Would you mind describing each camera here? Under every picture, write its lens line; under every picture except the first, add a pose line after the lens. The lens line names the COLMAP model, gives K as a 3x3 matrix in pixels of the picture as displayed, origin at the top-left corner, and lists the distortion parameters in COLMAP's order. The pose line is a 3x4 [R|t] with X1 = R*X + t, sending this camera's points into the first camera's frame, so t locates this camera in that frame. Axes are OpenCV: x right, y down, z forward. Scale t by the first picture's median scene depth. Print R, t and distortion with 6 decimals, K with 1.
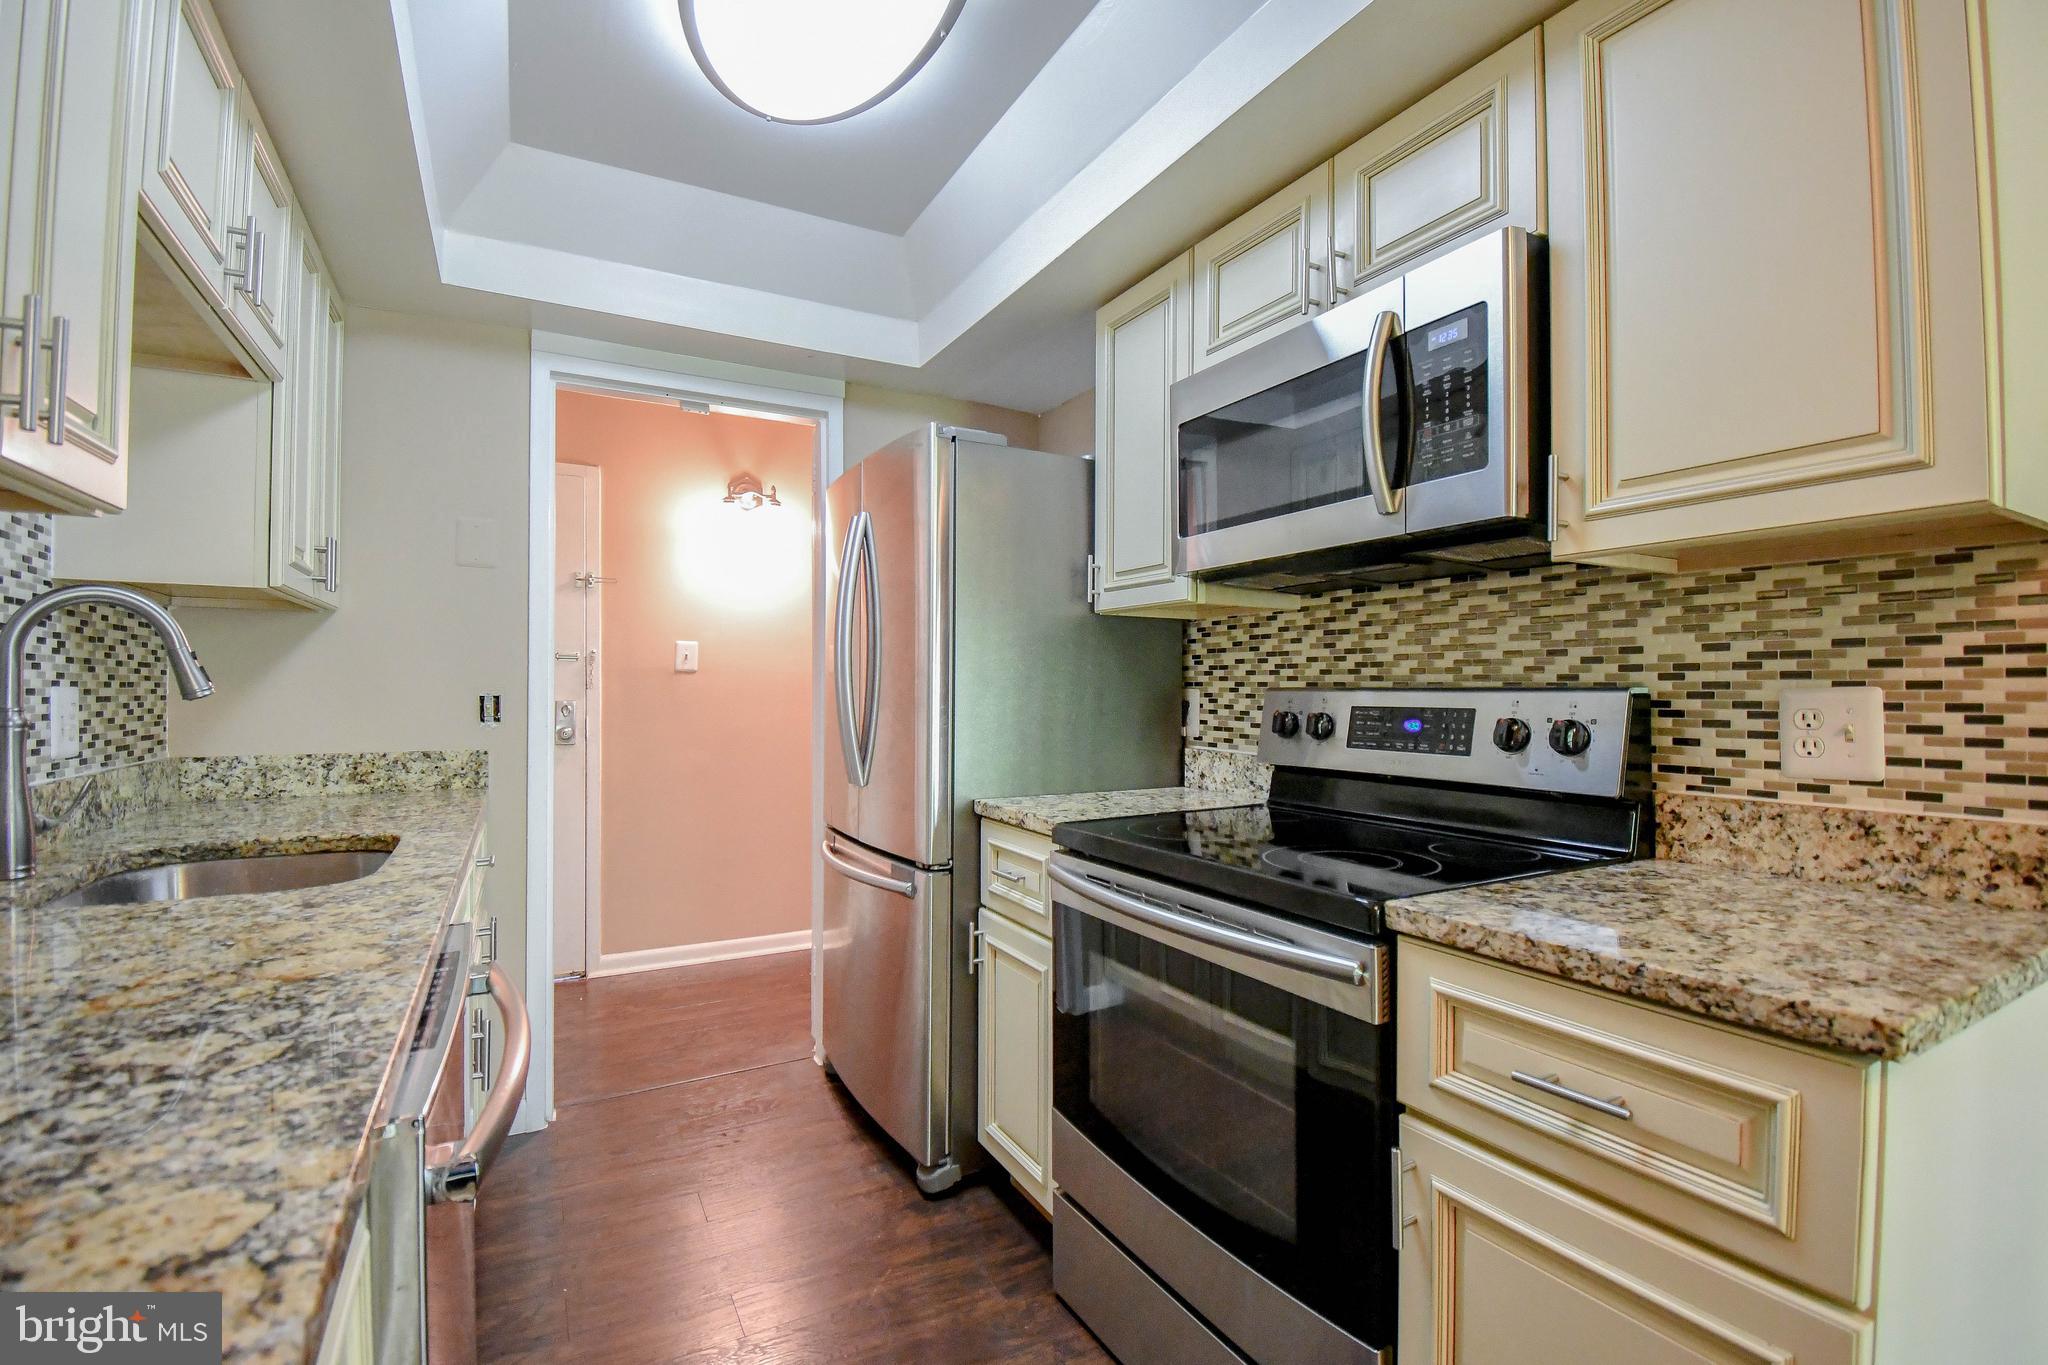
lens RADIAL K [[922.2, 0, 1020.4], [0, 922.2, 687.2], [0, 0, 1]] dist [0.009827, -0.018680]
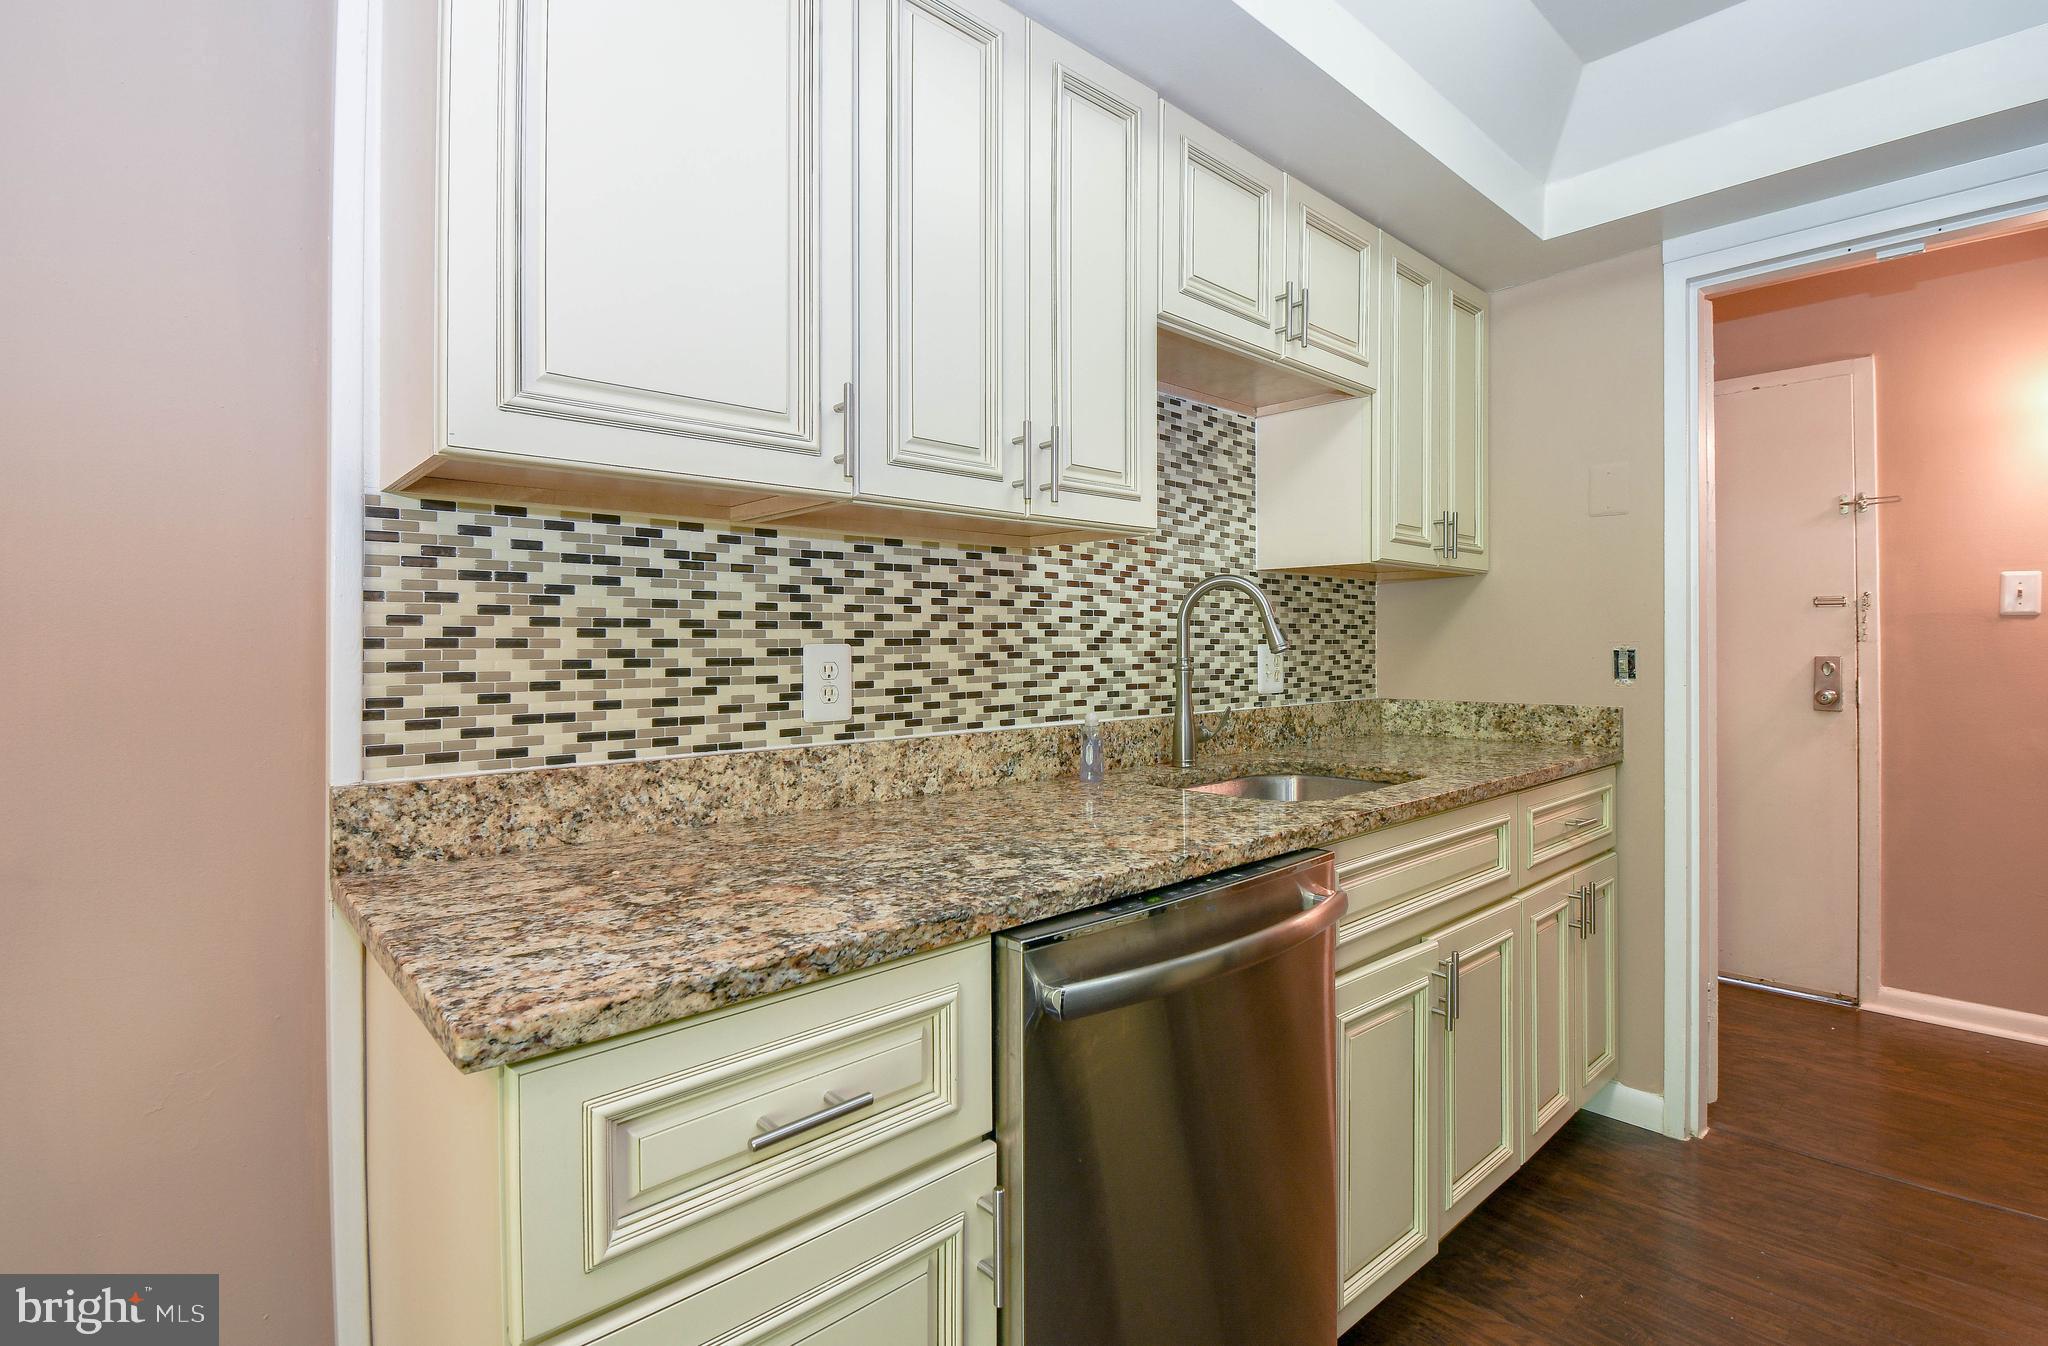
lens RADIAL K [[922.2, 0, 1011.2], [0, 922.2, 649.0], [0, 0, 1]] dist [0.009827, -0.018680]
pose [[0.227442, -0.005298, -0.973777, 0.302266], [0.011171, 0.999934, -0.002831, 0.006625], [0.973728, -0.010234, 0.227486, 0.267300]]
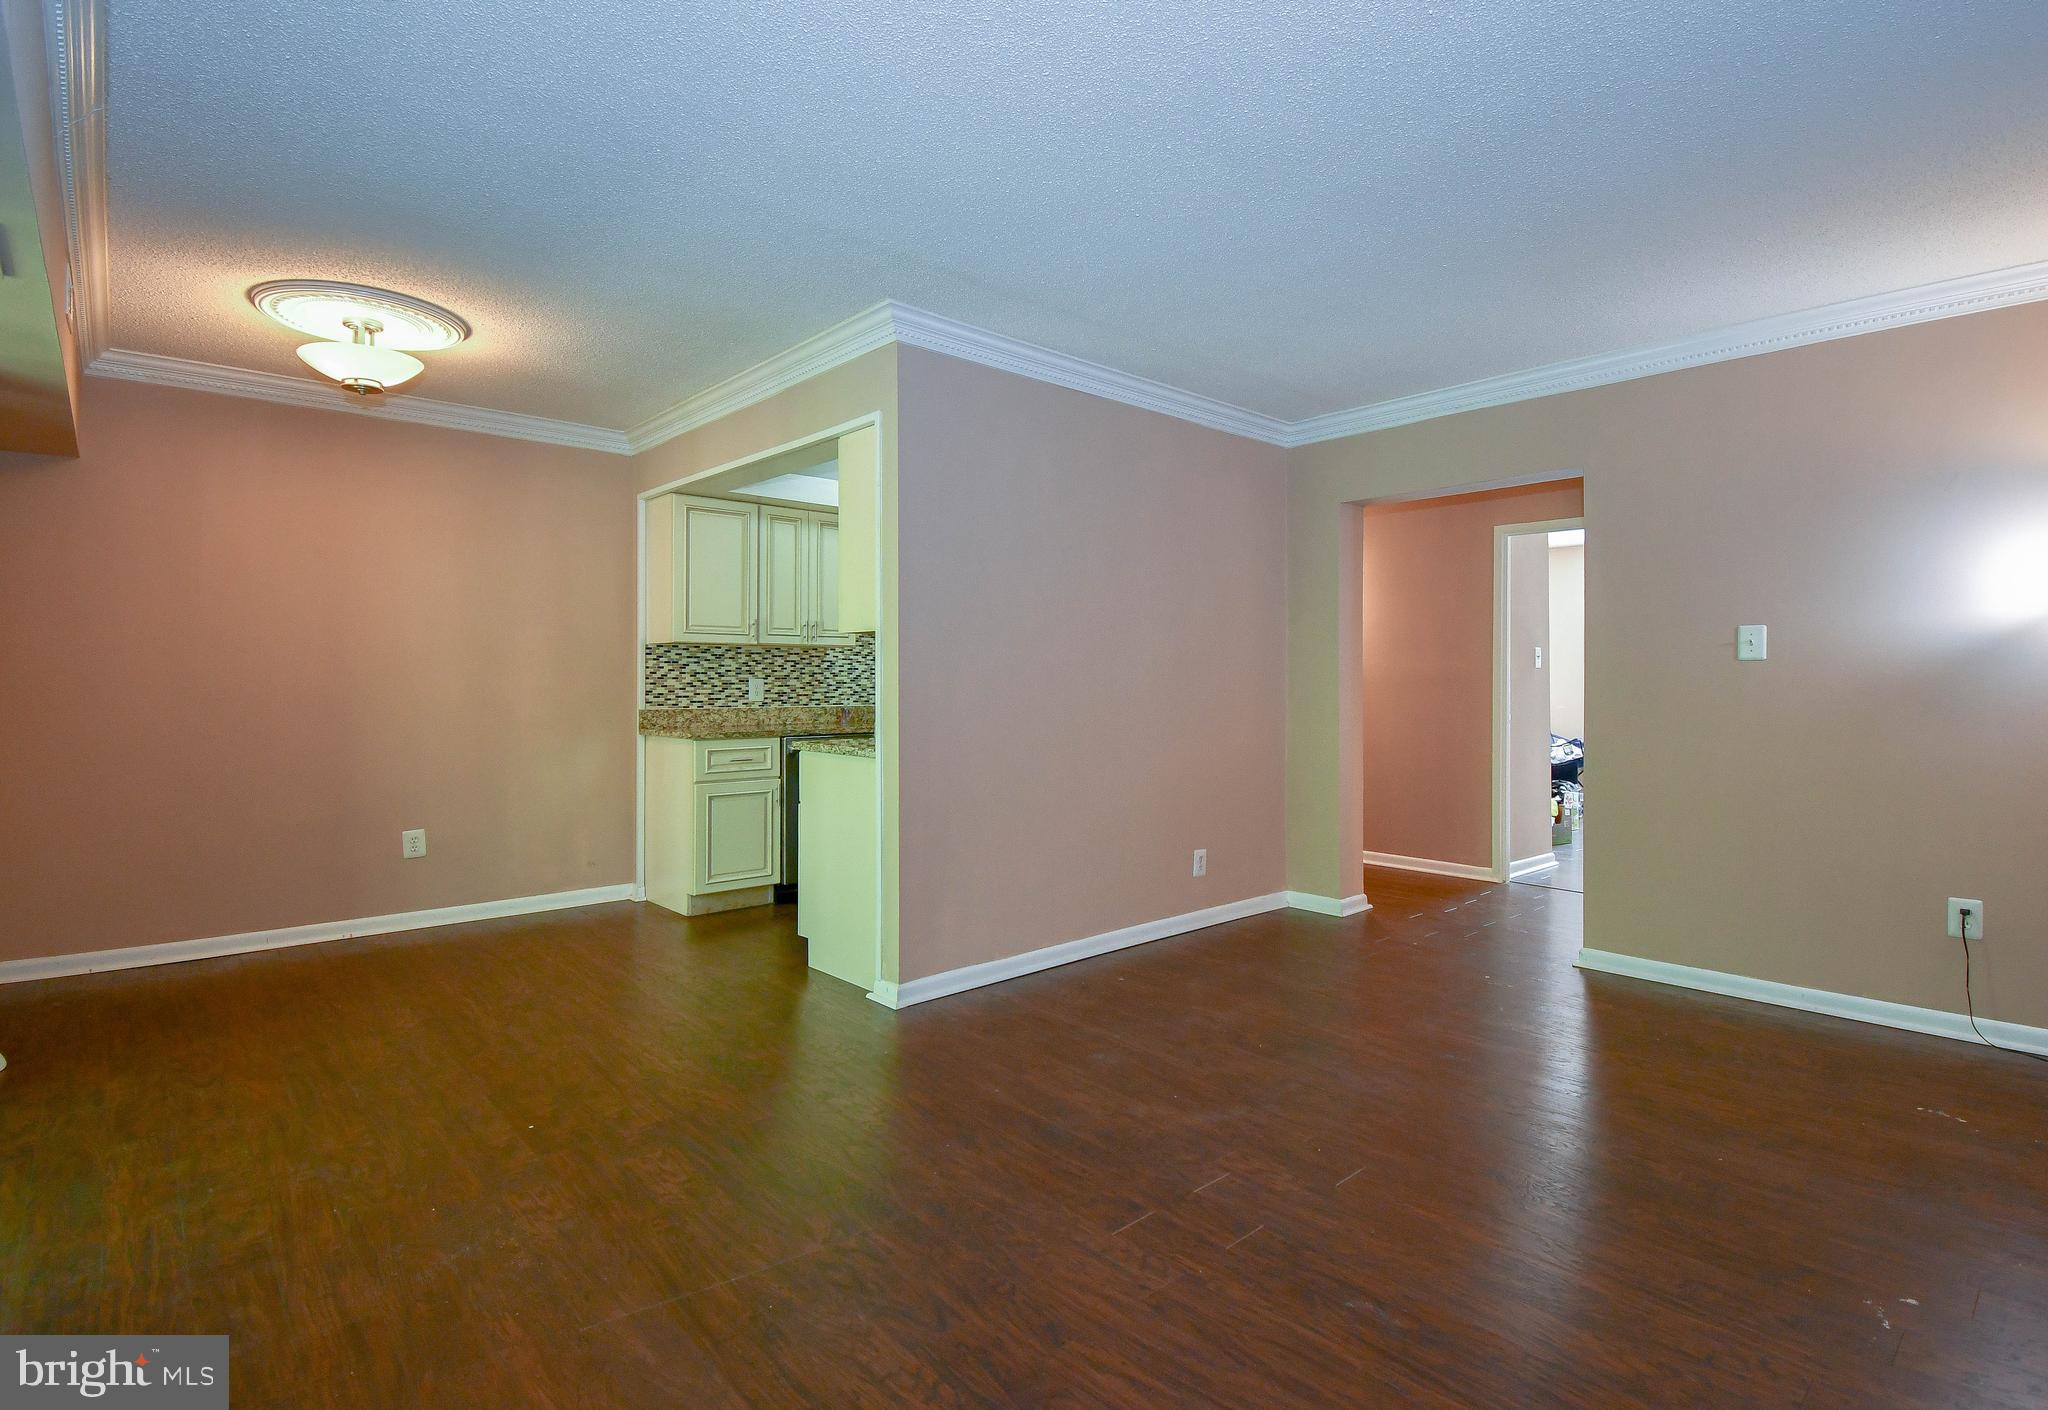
lens RADIAL K [[952.3, 0, 1059.8], [0, 952.3, 694.0], [0, 0, 1]] dist [-0.012460, -0.005816]
pose [[0.262425, 0.015481, -0.964828, 2.983524], [-0.002949, 0.999880, 0.015241, -0.004612], [0.964948, -0.001154, 0.262439, 0.458273]]
